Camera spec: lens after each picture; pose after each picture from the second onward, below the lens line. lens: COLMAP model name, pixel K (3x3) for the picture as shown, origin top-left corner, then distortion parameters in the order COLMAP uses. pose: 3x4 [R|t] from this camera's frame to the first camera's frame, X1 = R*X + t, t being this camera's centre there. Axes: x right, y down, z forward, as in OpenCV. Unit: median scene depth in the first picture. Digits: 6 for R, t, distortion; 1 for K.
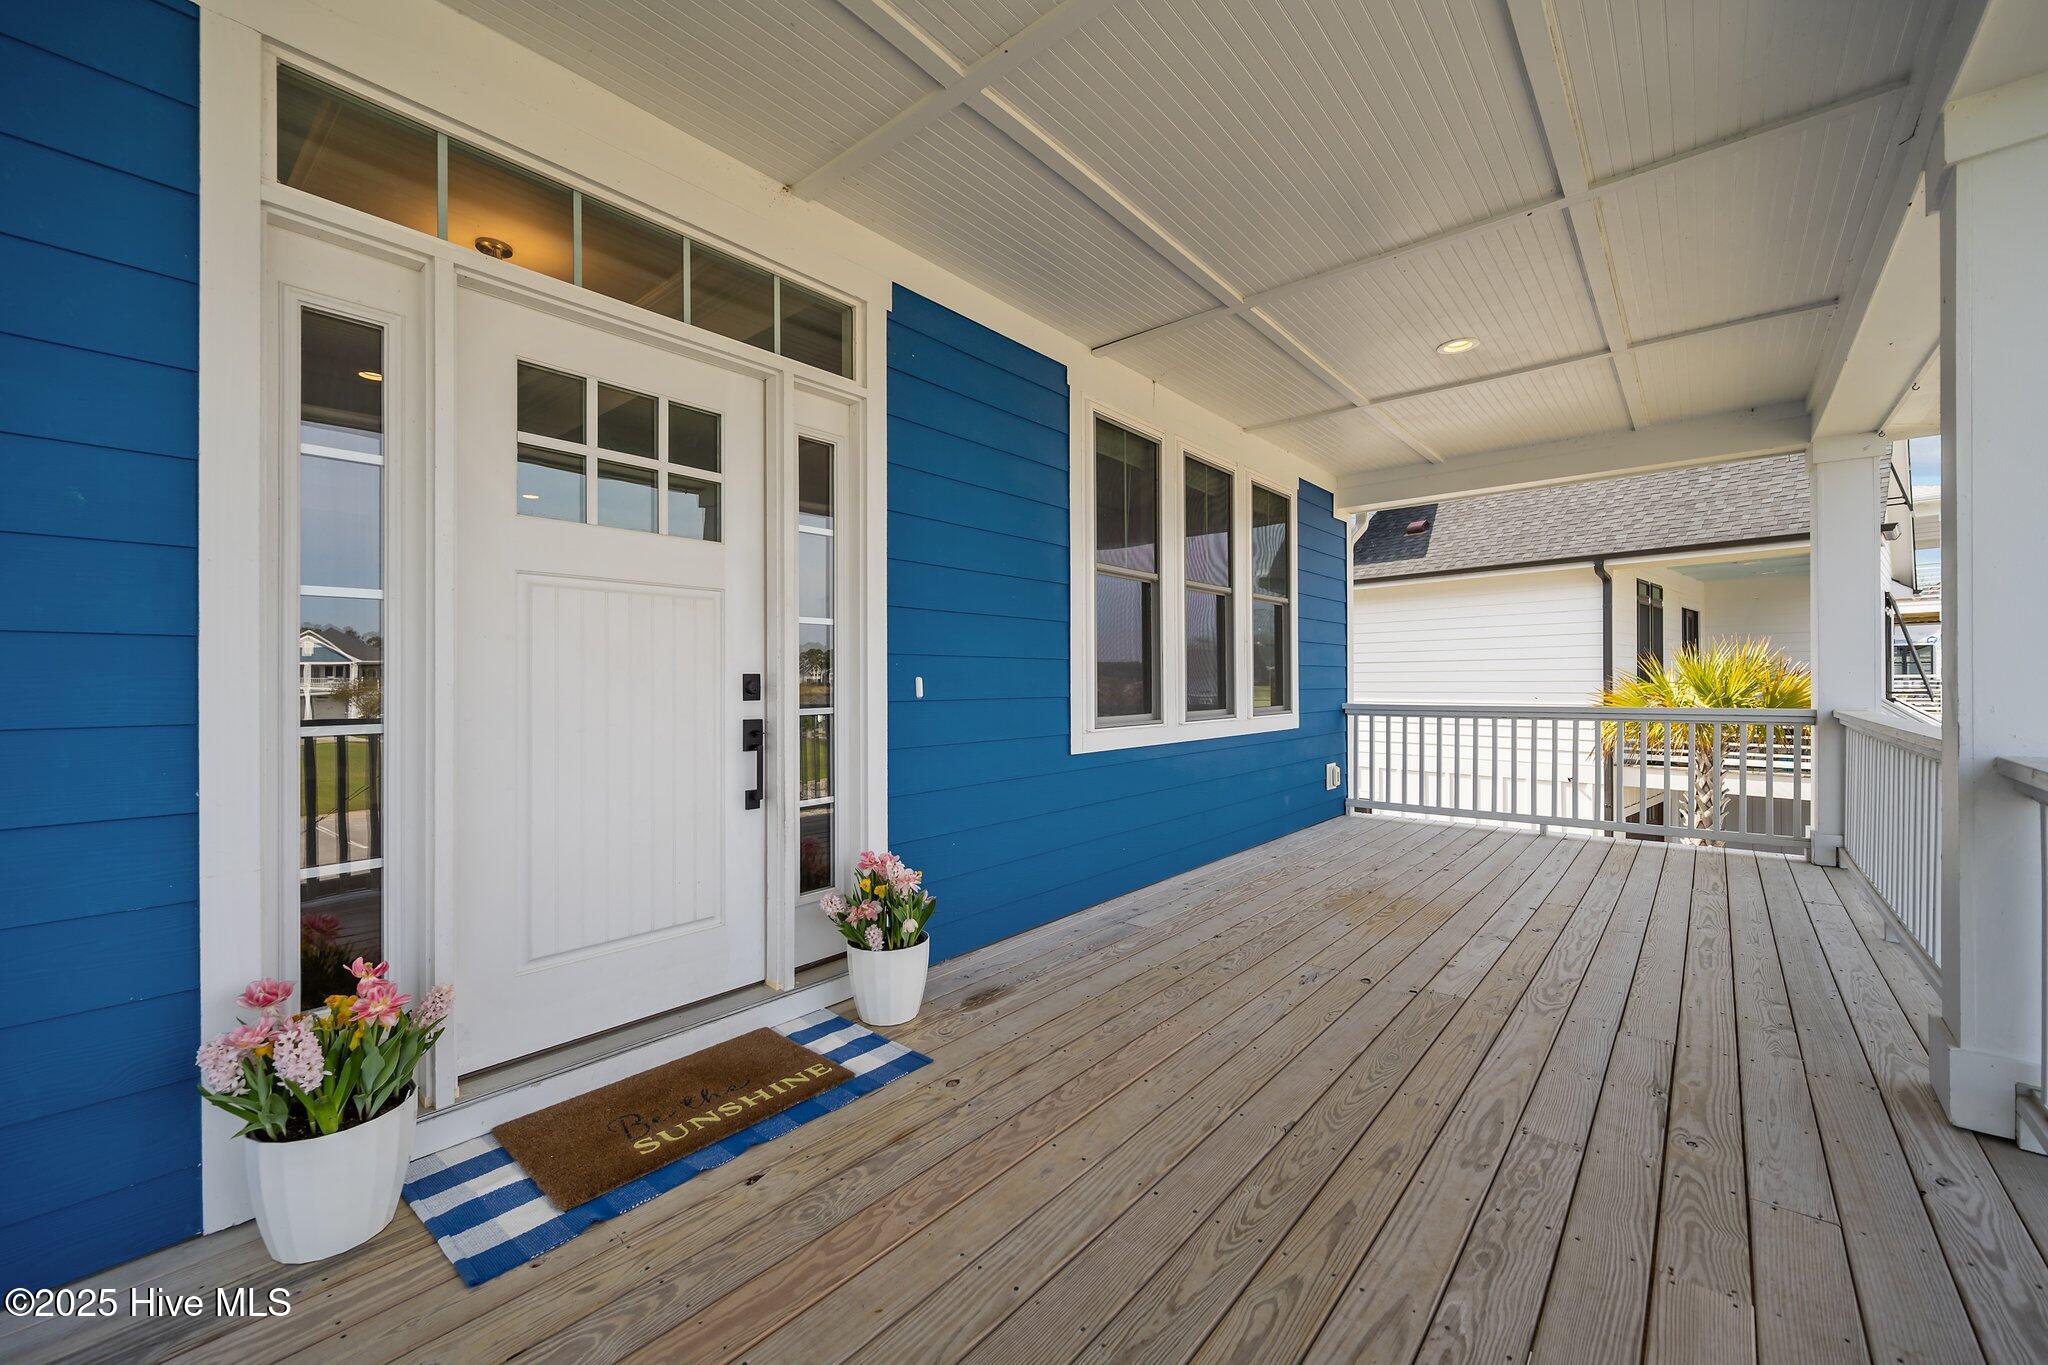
lens RADIAL K [[815.3, 0, 1026.6], [0, 815.3, 674.4], [0, 0, 1]] dist [-0.000599, -0.000185]
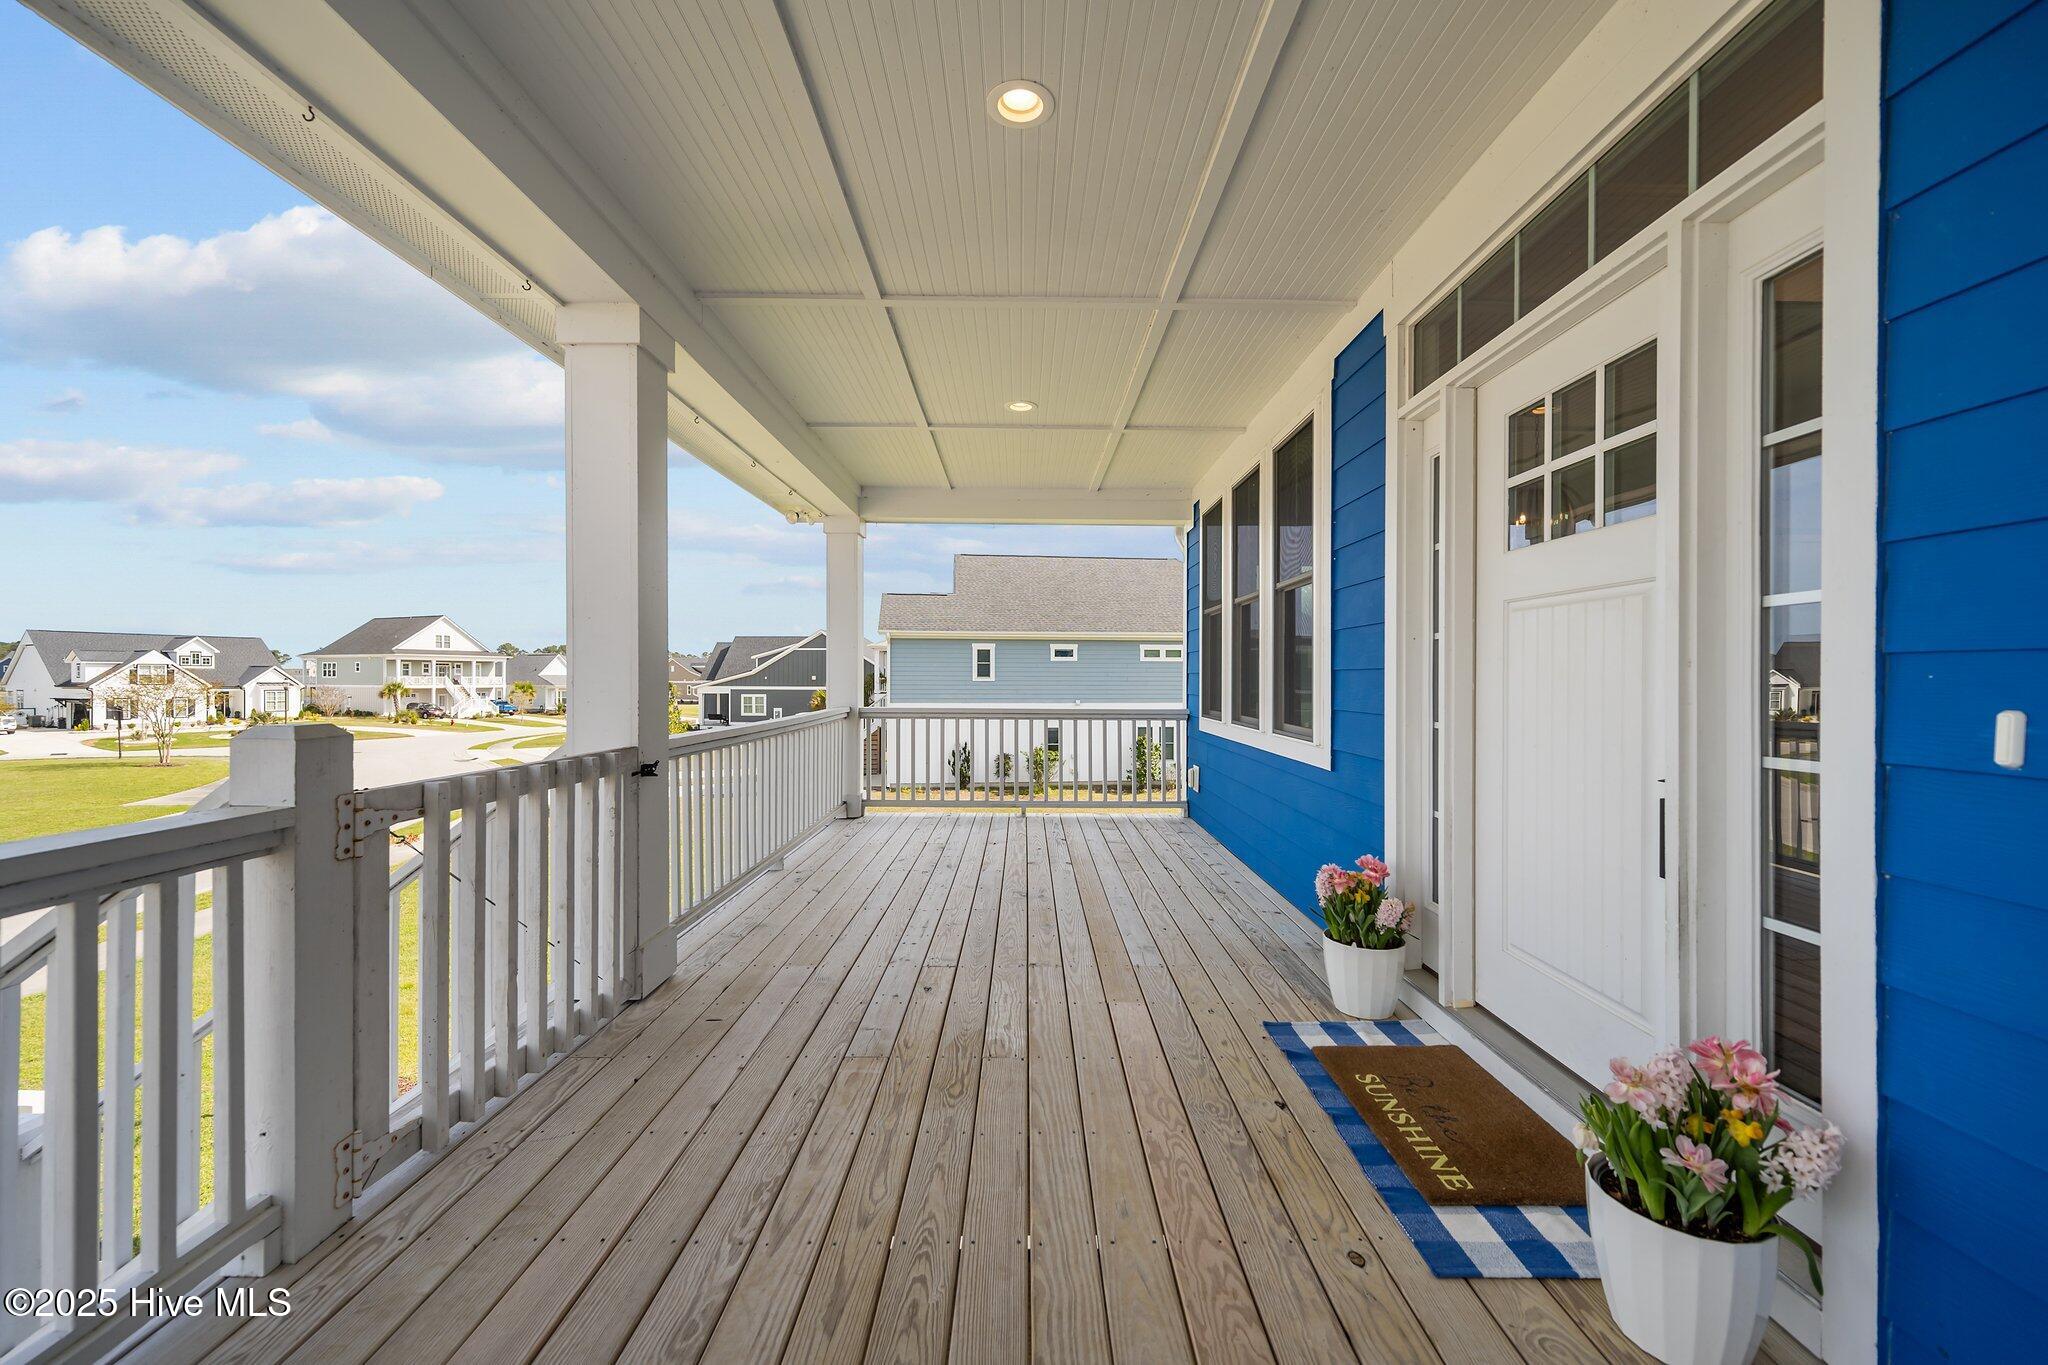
lens RADIAL K [[815.3, 0, 1026.6], [0, 815.3, 674.4], [0, 0, 1]] dist [-0.000599, -0.000185]
pose [[-0.763867, -0.000583, -0.645373, 0.677188], [0.004182, 0.999974, -0.005853, -0.019613], [0.645360, -0.007170, -0.763845, 1.533922]]
